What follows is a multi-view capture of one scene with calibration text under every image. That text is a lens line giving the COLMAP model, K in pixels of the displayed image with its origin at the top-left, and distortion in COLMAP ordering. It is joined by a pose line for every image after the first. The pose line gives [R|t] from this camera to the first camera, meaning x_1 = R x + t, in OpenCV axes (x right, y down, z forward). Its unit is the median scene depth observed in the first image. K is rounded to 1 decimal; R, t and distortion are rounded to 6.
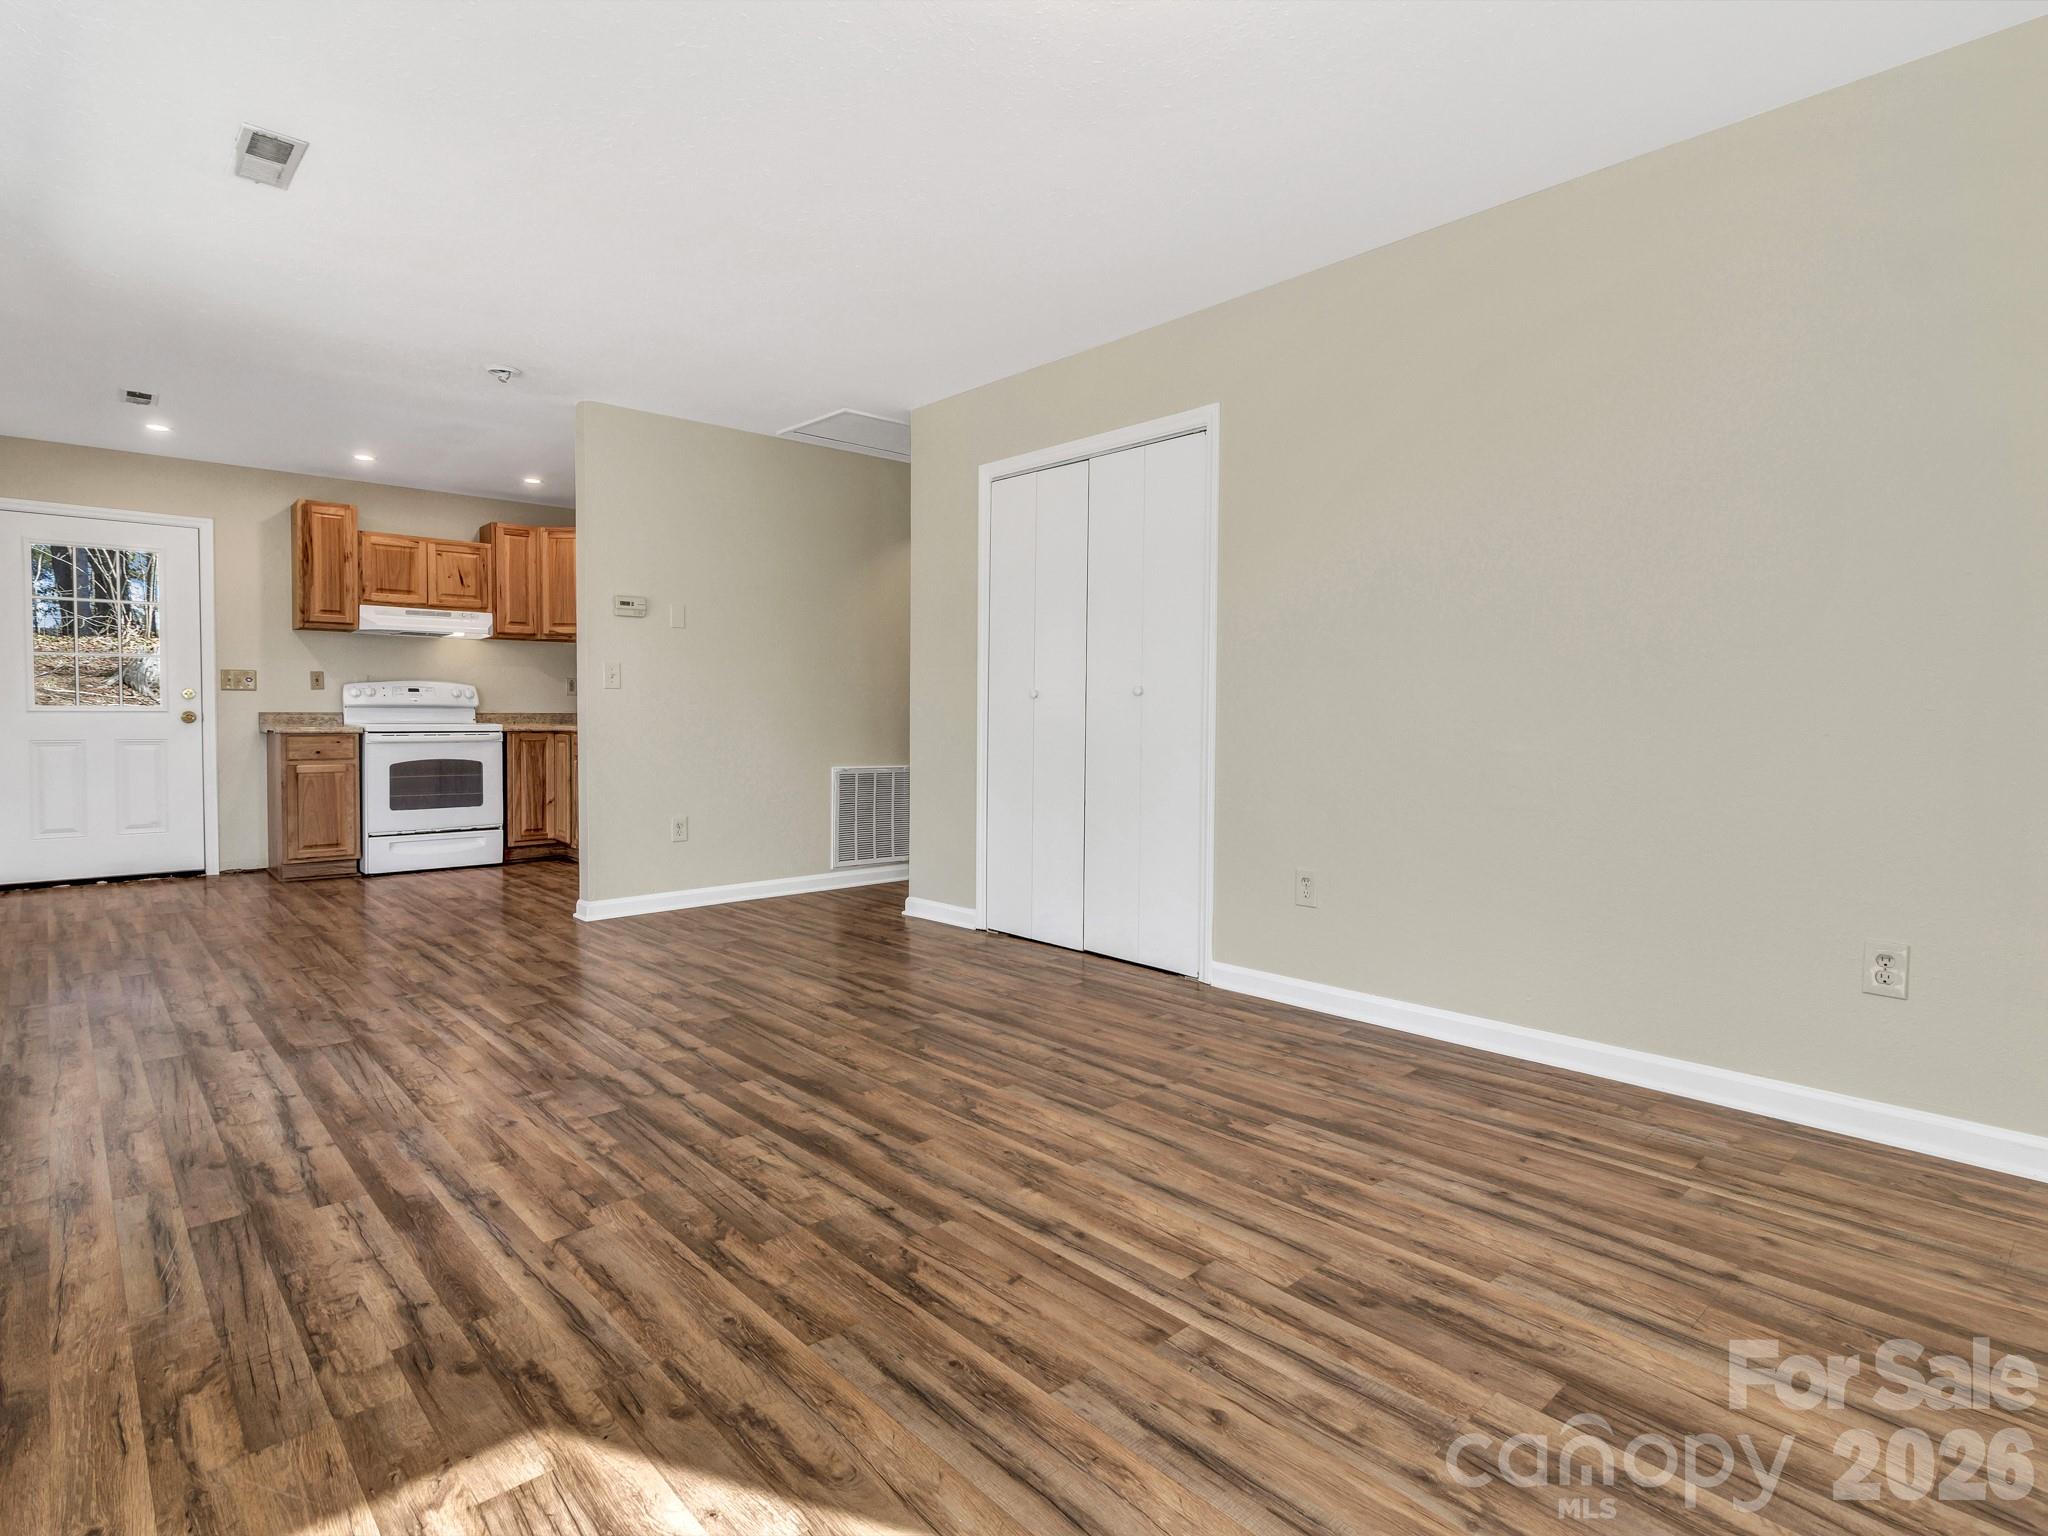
lens RADIAL K [[1060.3, 0, 1028.1], [0, 1060.3, 738.0], [0, 0, 1]] dist [-0.002135, 0.001804]
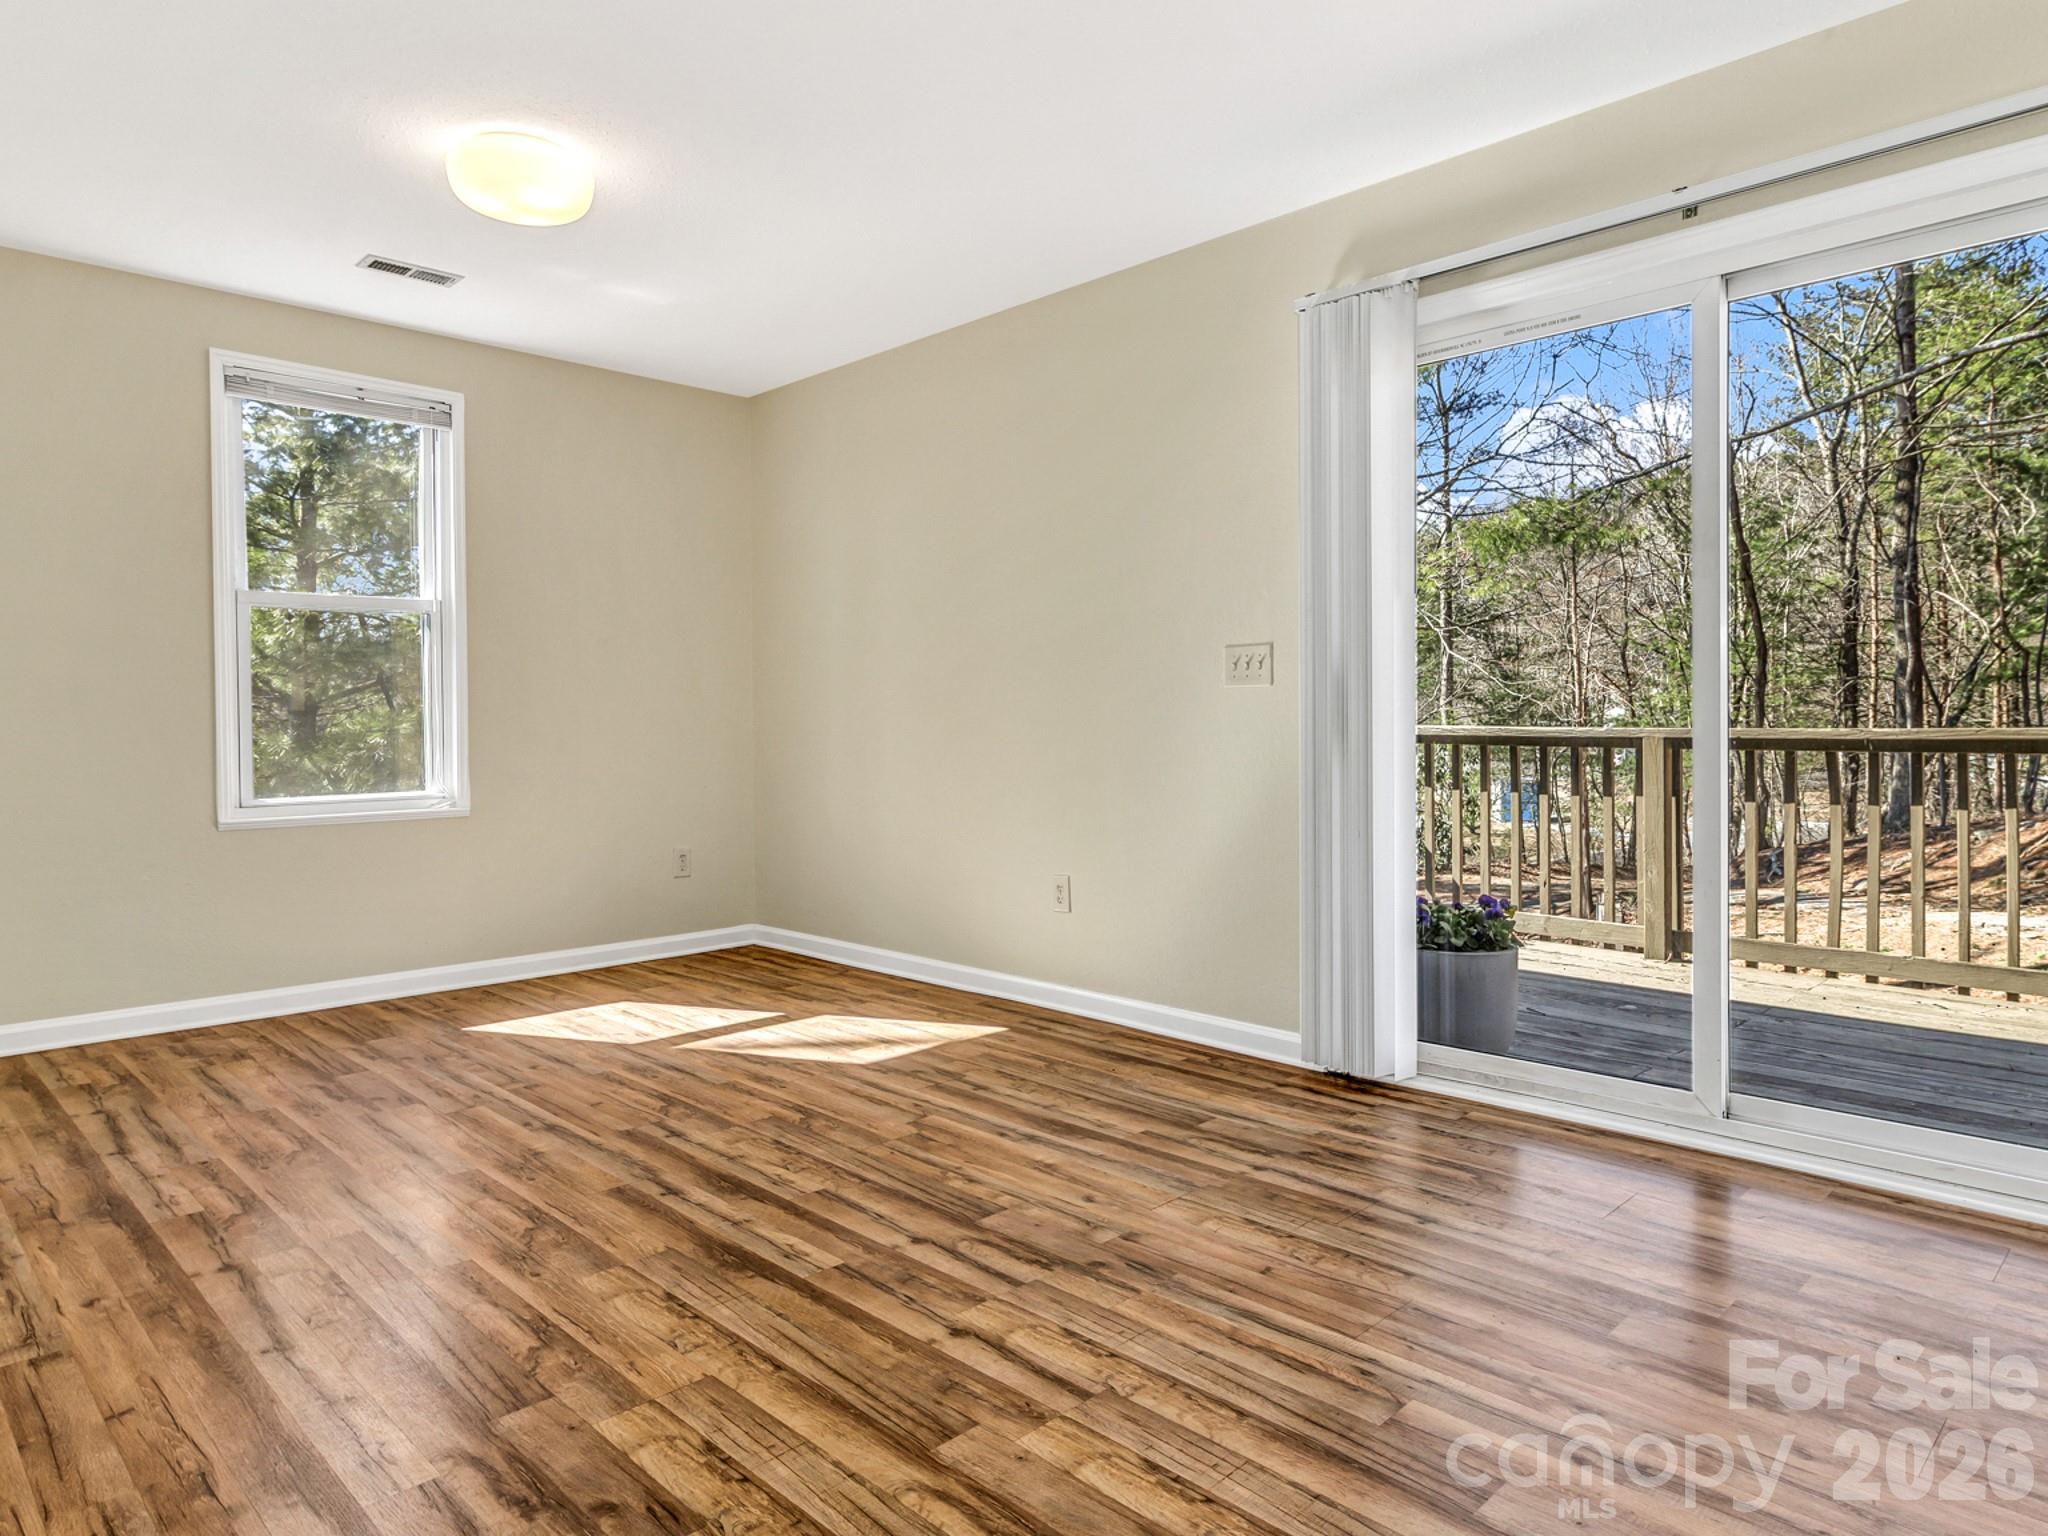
lens RADIAL K [[1259.6, 0, 1030.8], [0, 1259.6, 731.7], [0, 0, 1]] dist [0.001711, -0.000105]
pose [[-0.999271, 0.003663, -0.038008, -0.412981], [0.002478, 0.999511, 0.031155, -0.049310], [0.038103, 0.031038, -0.998792, 2.056759]]
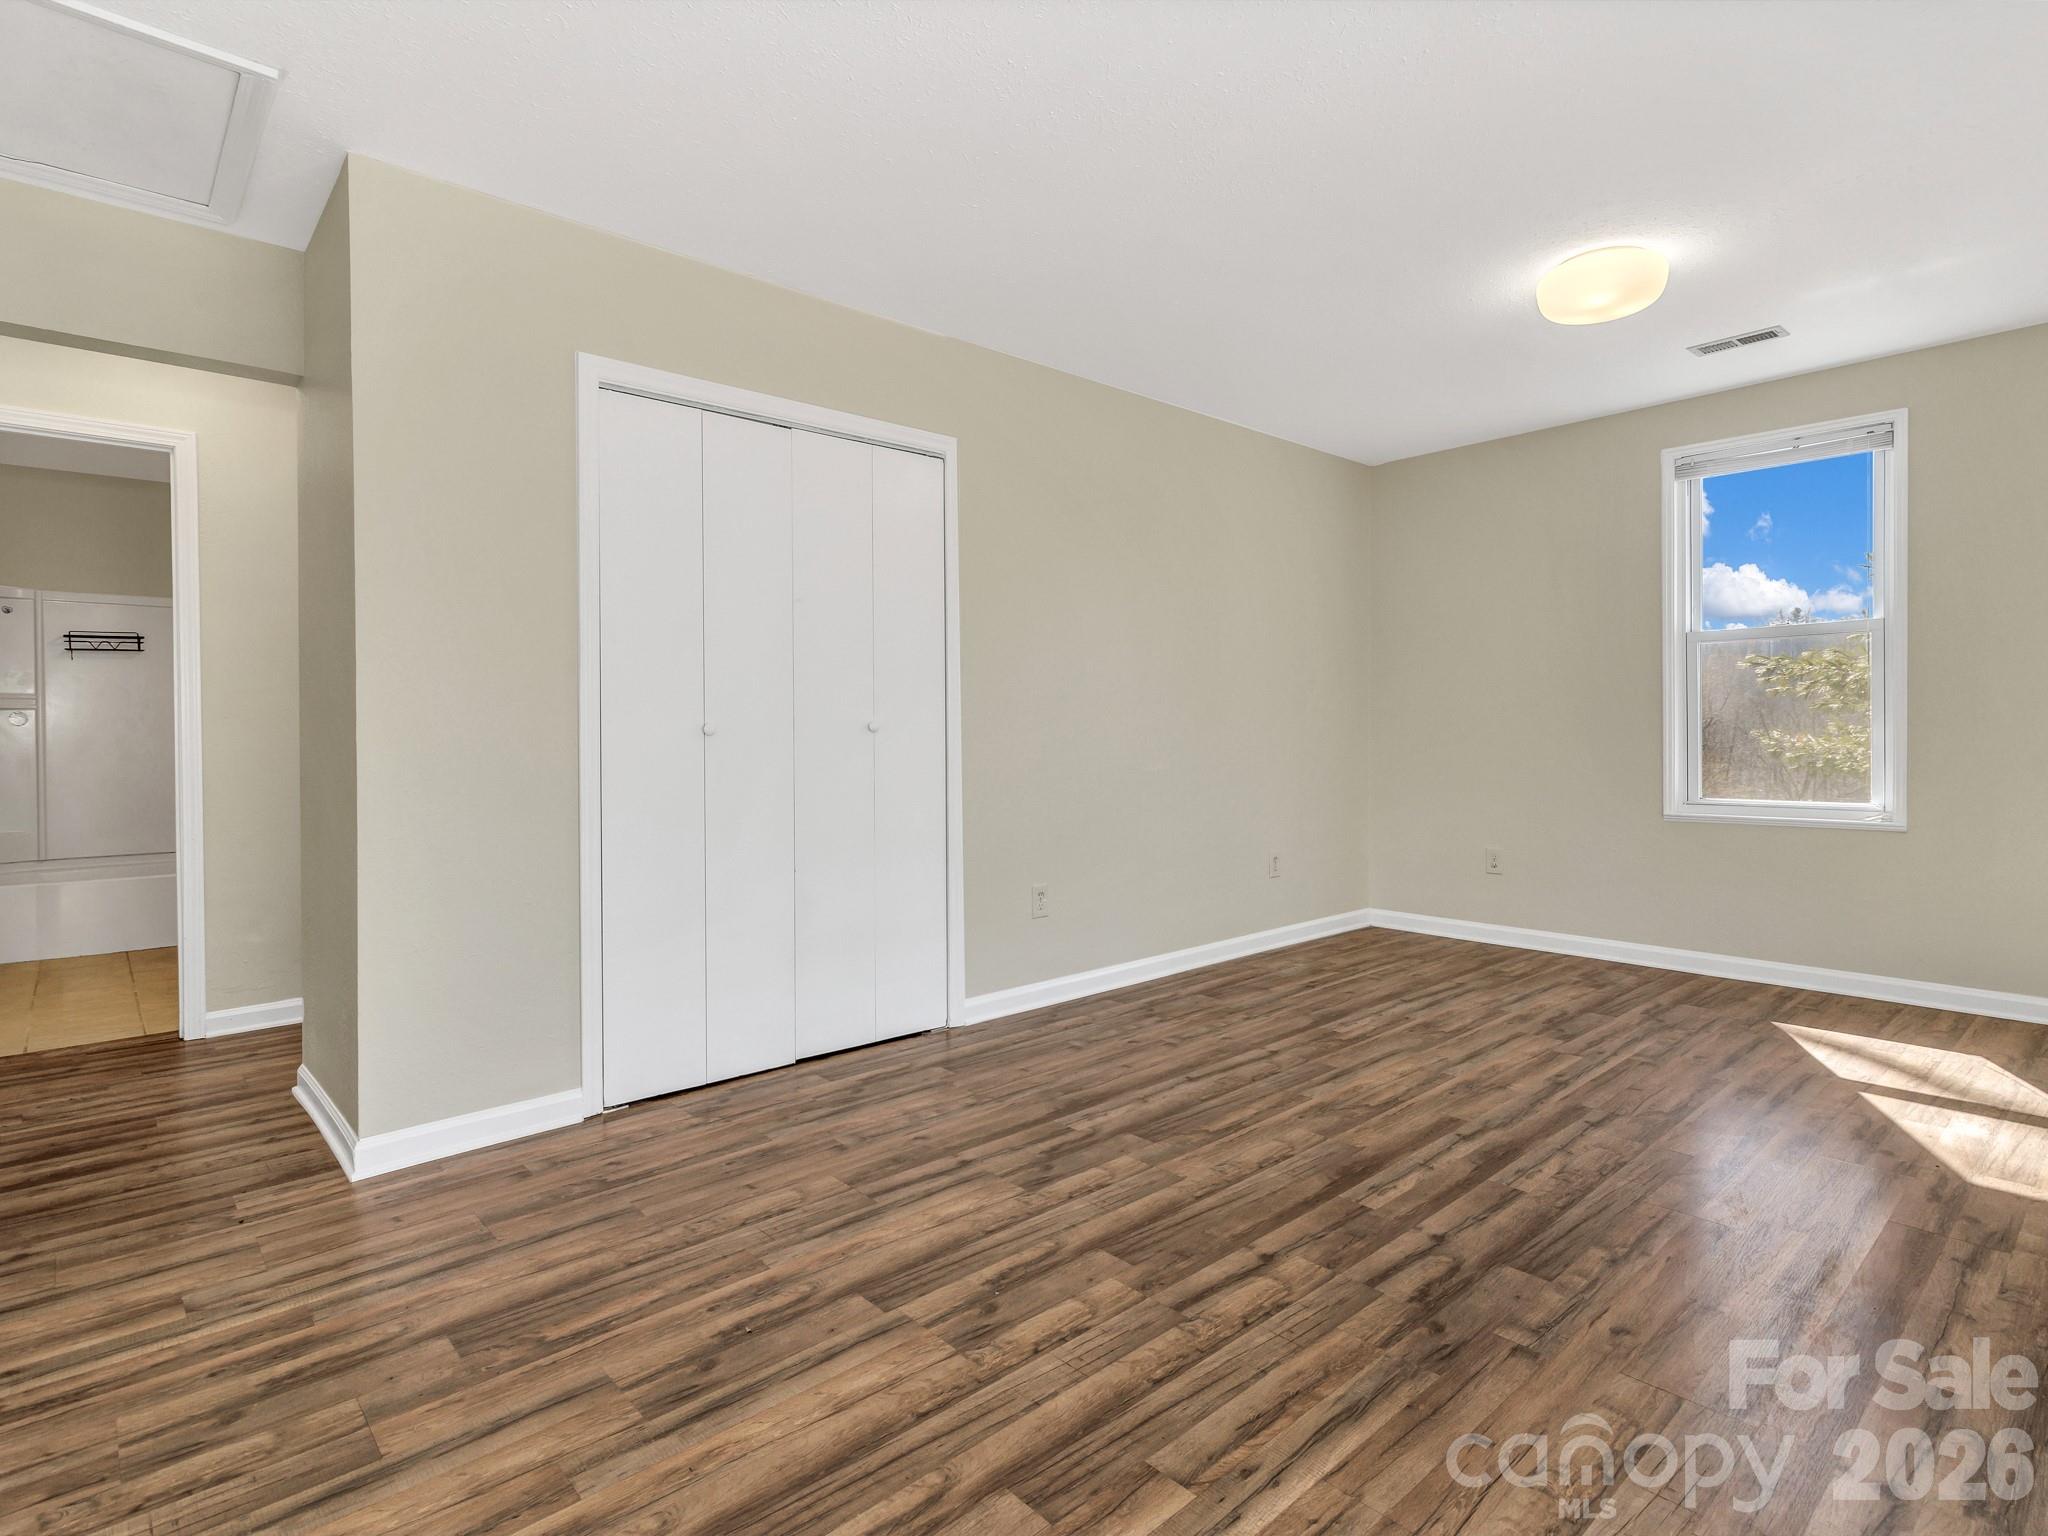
lens RADIAL K [[1060.3, 0, 1028.1], [0, 1060.3, 738.0], [0, 0, 1]] dist [-0.002135, 0.001804]
pose [[0.011744, -0.011545, 0.999864, -1.245300], [0.032621, 0.999406, 0.011157, -0.066687], [-0.999399, 0.032486, 0.012113, 1.417179]]
